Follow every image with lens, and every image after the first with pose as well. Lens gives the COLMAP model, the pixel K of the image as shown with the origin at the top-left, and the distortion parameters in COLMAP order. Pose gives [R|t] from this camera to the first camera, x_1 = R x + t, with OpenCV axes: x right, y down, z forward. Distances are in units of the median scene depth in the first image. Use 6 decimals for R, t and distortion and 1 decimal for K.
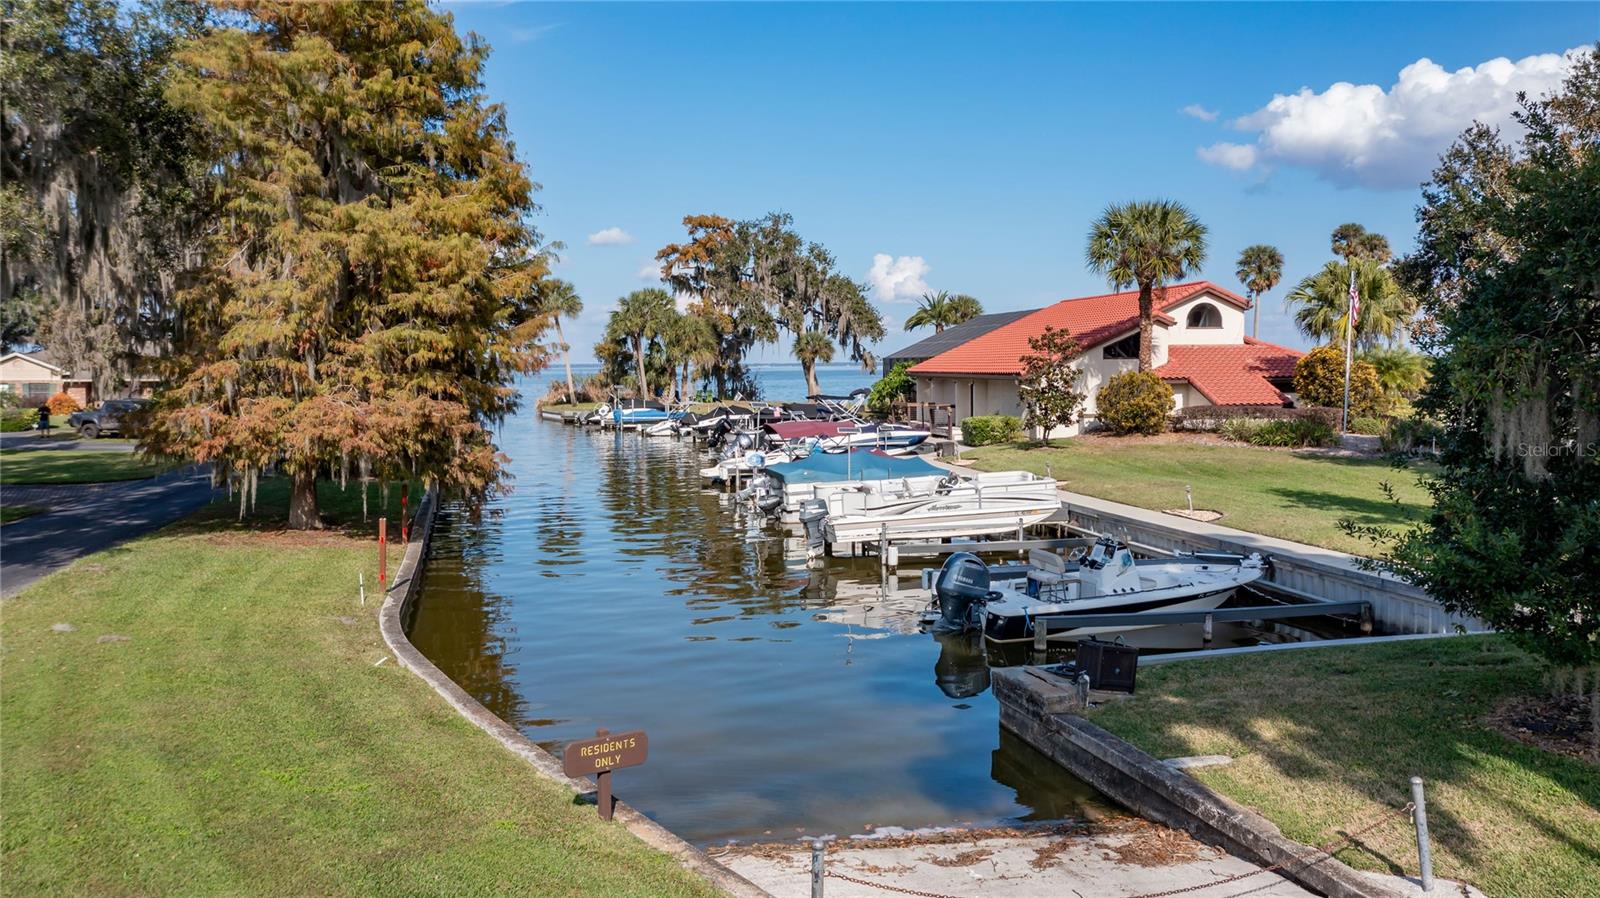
lens RADIAL K [[1265.9, 0, 804.3], [0, 1265.9, 454.9], [0, 0, 1]] dist [-0.006175, 0.051396]
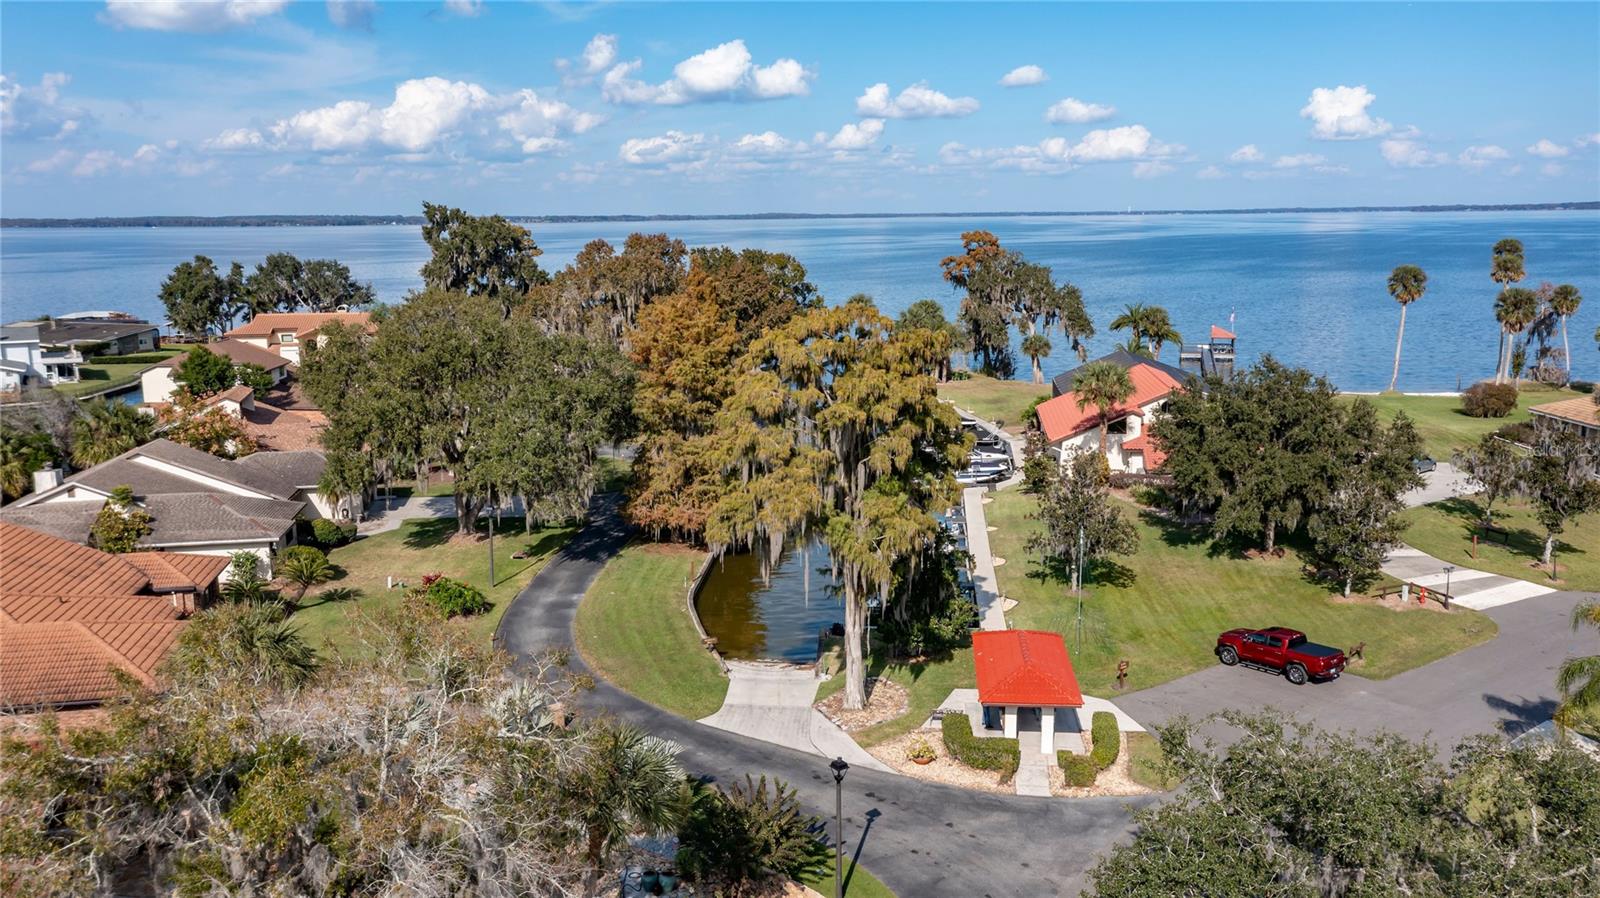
lens RADIAL K [[1265.9, 0, 804.3], [0, 1265.9, 454.9], [0, 0, 1]] dist [-0.006175, 0.051396]
pose [[0.951204, 0.051051, -0.304311, 0.791207], [-0.014838, 0.992645, 0.120145, -0.524239], [0.308206, -0.109767, 0.944966, -1.695843]]
